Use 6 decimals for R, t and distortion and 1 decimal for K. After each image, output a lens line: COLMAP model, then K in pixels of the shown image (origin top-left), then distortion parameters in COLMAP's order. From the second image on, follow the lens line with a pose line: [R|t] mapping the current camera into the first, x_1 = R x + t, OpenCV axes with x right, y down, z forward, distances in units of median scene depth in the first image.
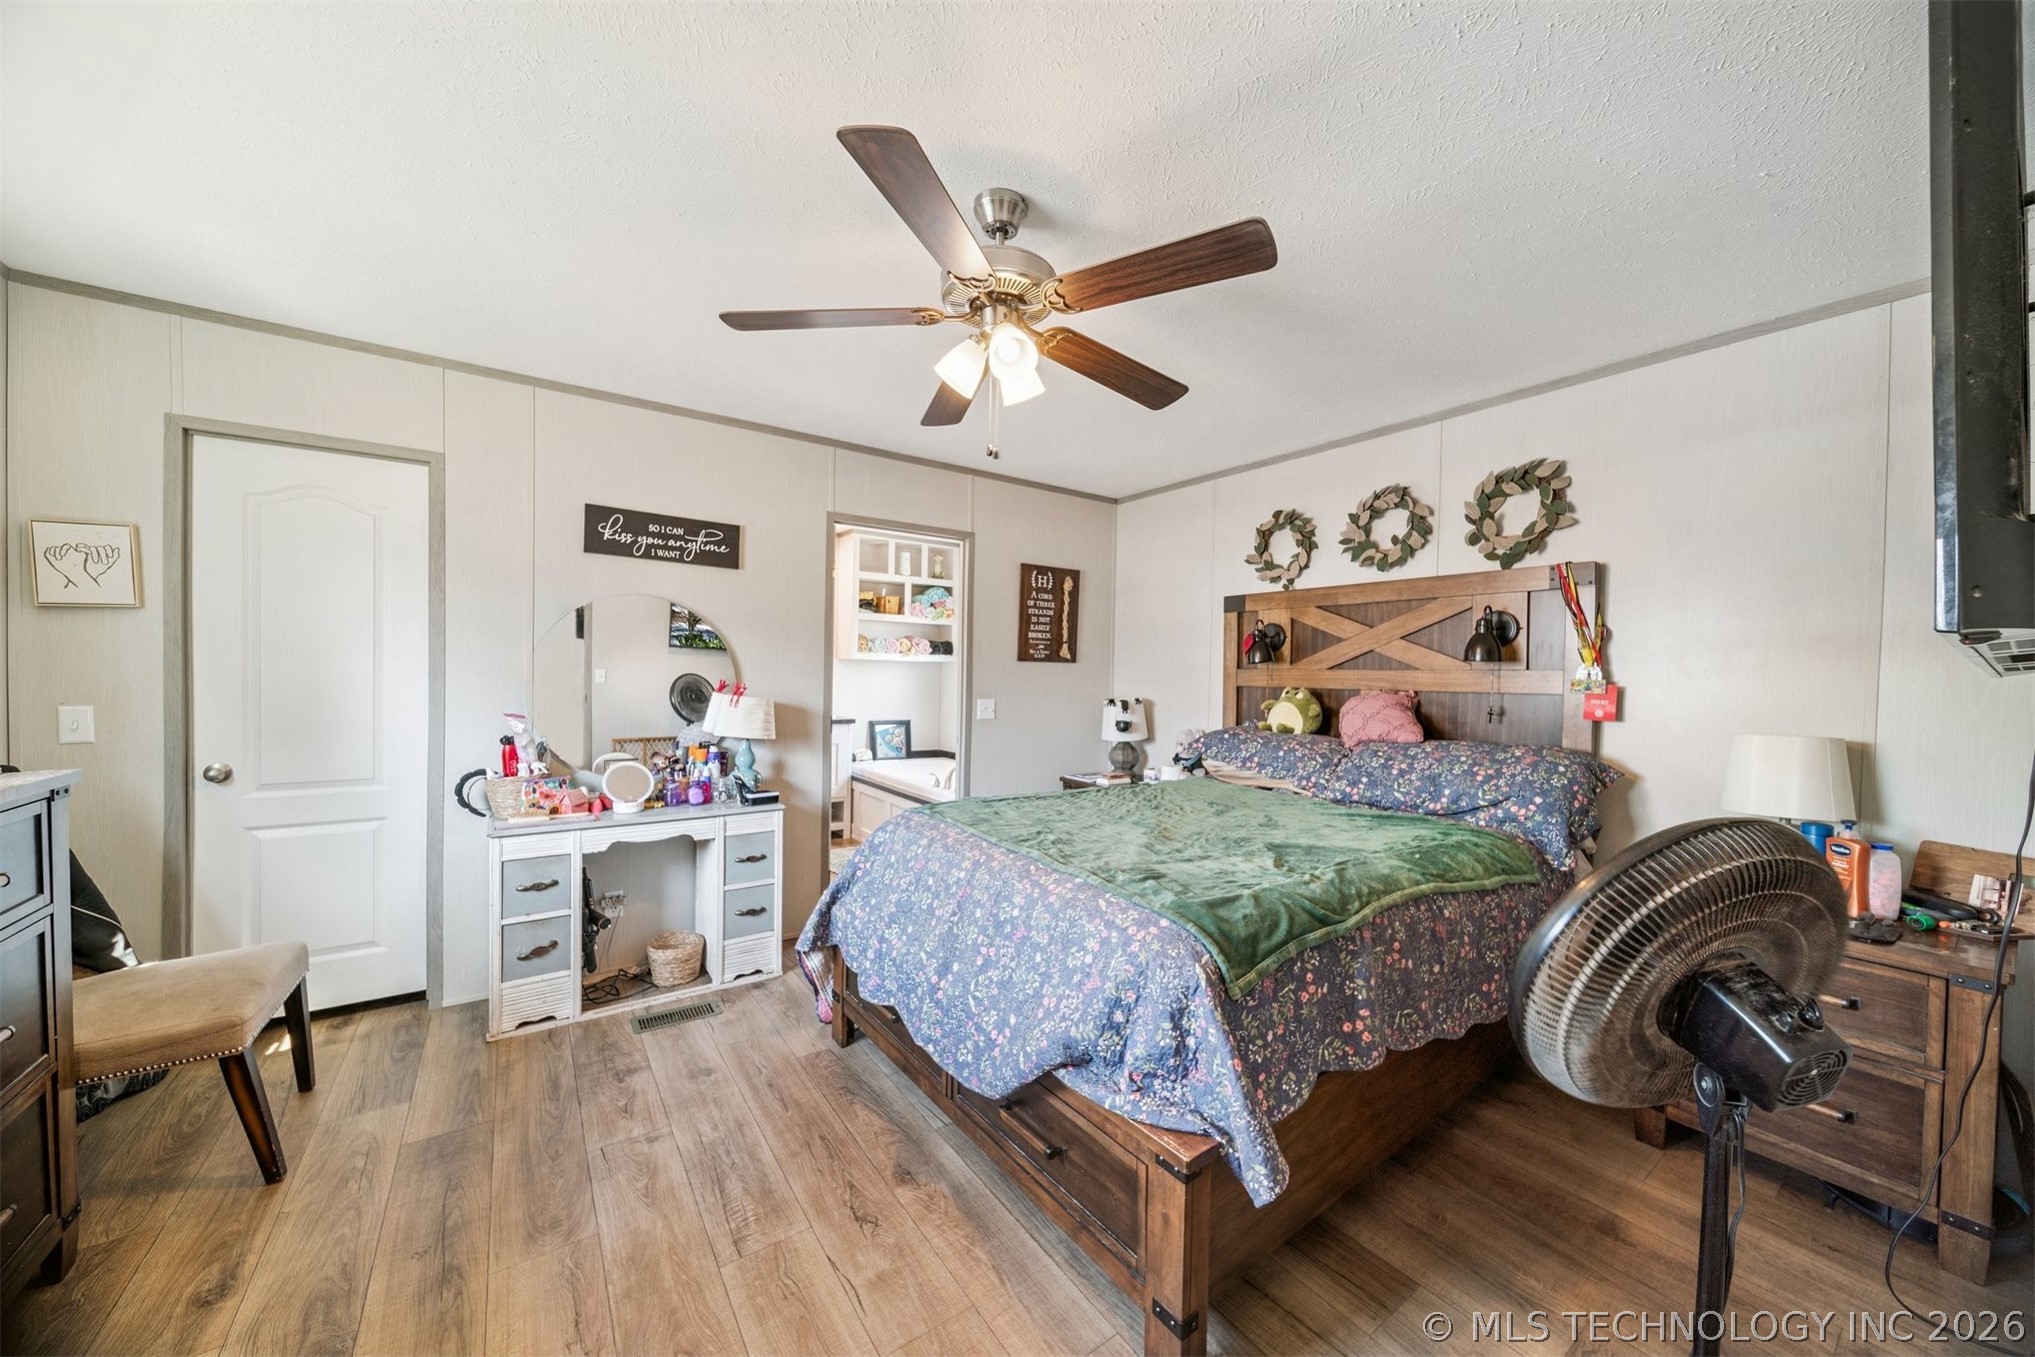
lens RADIAL K [[726.6, 0, 1034.5], [0, 726.6, 688.3], [0, 0, 1]] dist [-0.001819, -0.001214]
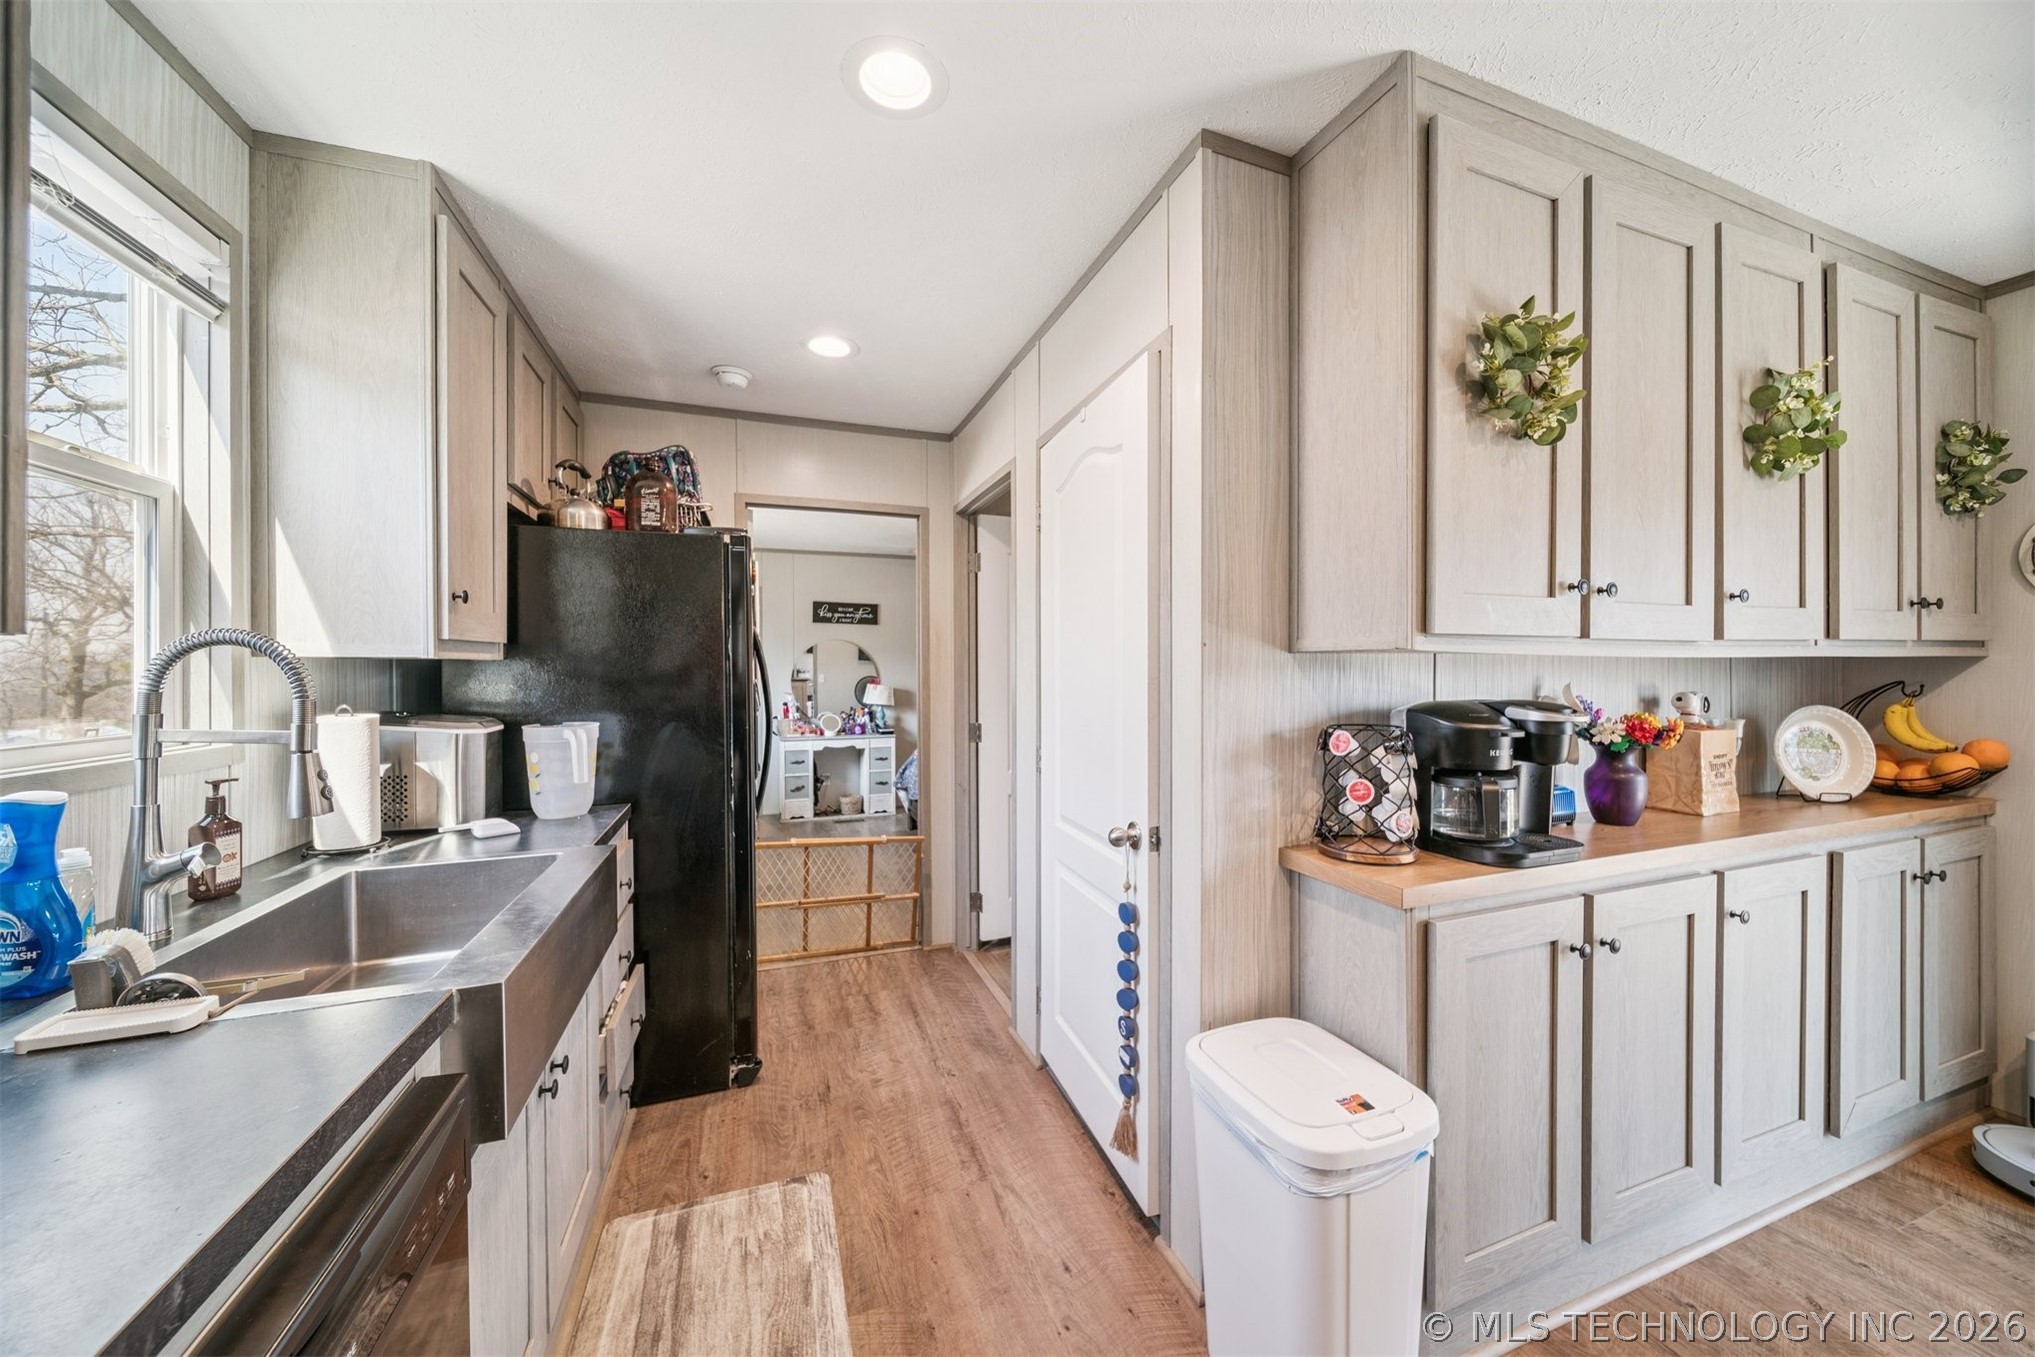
lens RADIAL K [[722.4, 0, 1017.5], [0, 722.4, 678.5], [0, 0, 1]] dist [-0.001787, -0.000192]
pose [[0.962185, -0.014204, -0.272027, 0.664840], [0.011270, 0.999860, -0.012348, 0.026075], [0.272164, 0.008815, 0.962210, -1.091836]]
